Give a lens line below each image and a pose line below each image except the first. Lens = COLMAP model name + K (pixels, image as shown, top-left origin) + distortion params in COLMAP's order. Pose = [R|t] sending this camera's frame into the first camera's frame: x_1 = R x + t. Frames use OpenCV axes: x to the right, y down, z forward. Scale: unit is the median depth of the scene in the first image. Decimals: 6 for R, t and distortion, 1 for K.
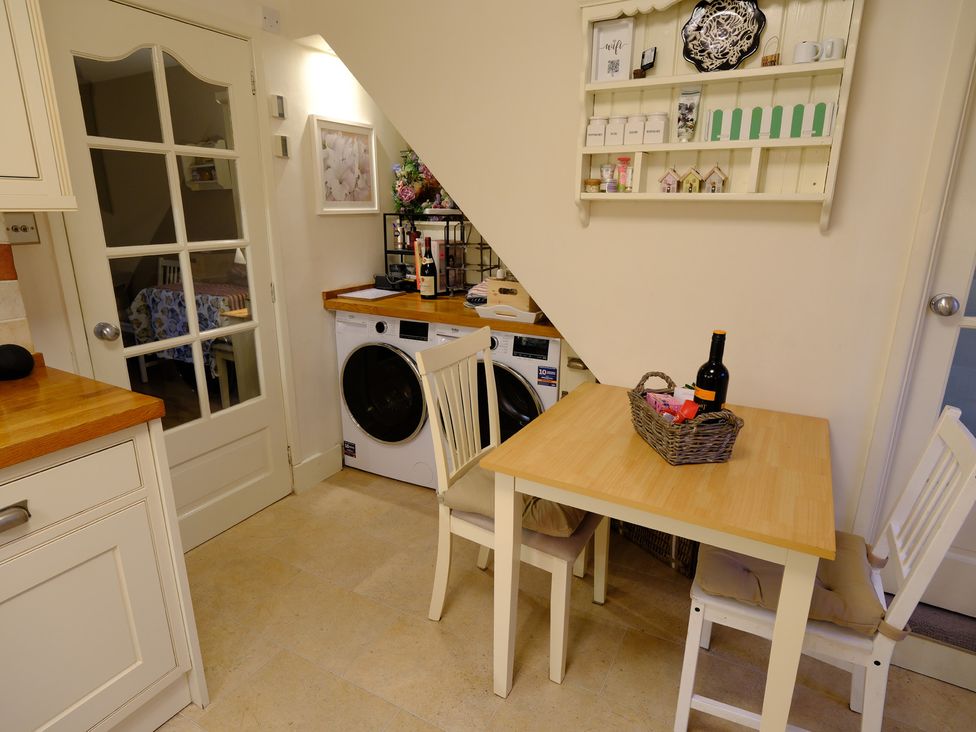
lens RADIAL K [[561.3, 0, 488.2], [0, 561.3, 363.2], [0, 0, 1]] dist [-0.009243, -0.001058]
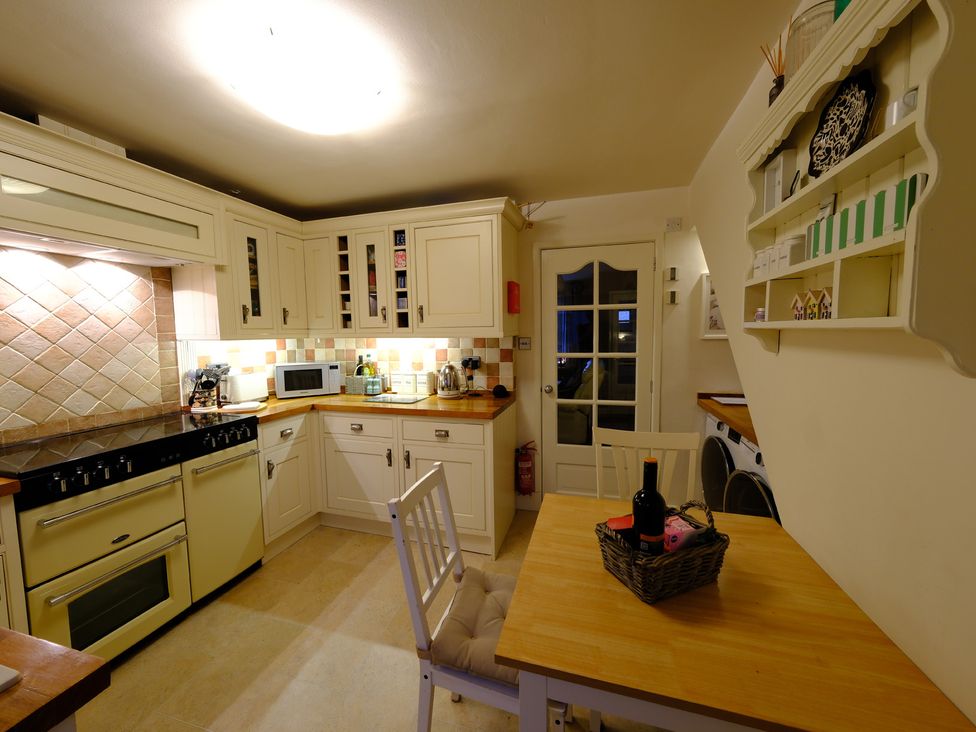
lens RADIAL K [[374.7, 0, 488.7], [0, 374.7, 362.7], [0, 0, 1]] dist [-0.002422, 0.003797]
pose [[0.232538, 0.070613, -0.970020, 0.529892], [-0.250763, 0.967993, 0.010351, -0.085272], [0.939704, 0.240838, 0.242803, 0.286676]]
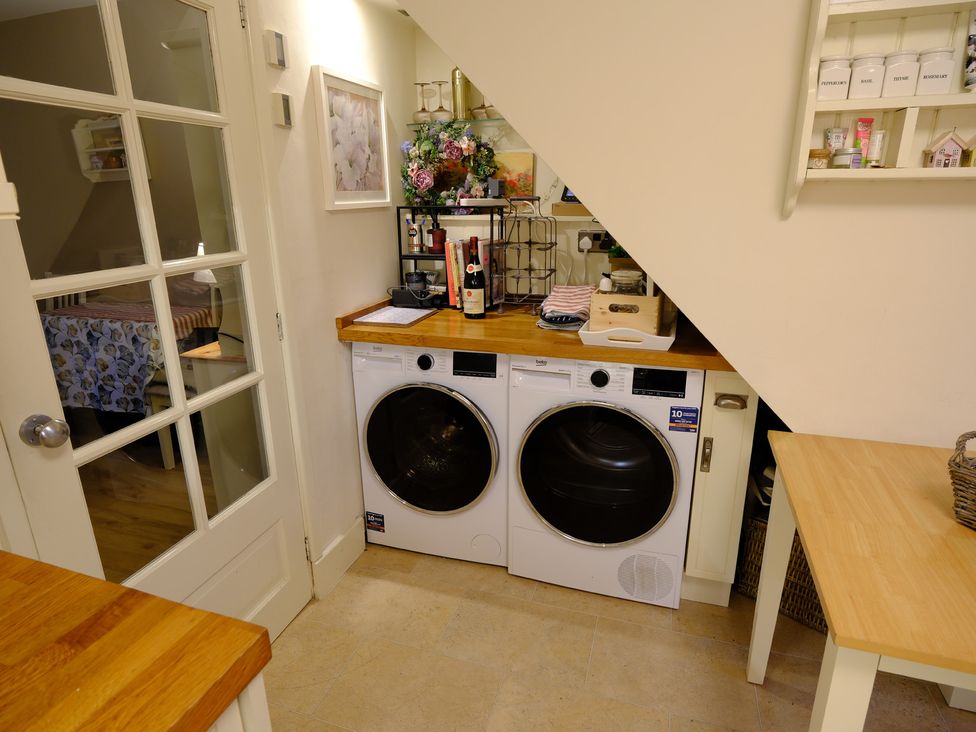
lens RADIAL K [[561.3, 0, 486.6], [0, 561.3, 362.1], [0, 0, 1]] dist [-0.009243, -0.001058]
pose [[0.983400, -0.071171, 0.166913, -0.250126], [0.068417, 0.997410, 0.022202, -0.079817], [-0.168061, -0.010414, 0.985722, 0.279952]]
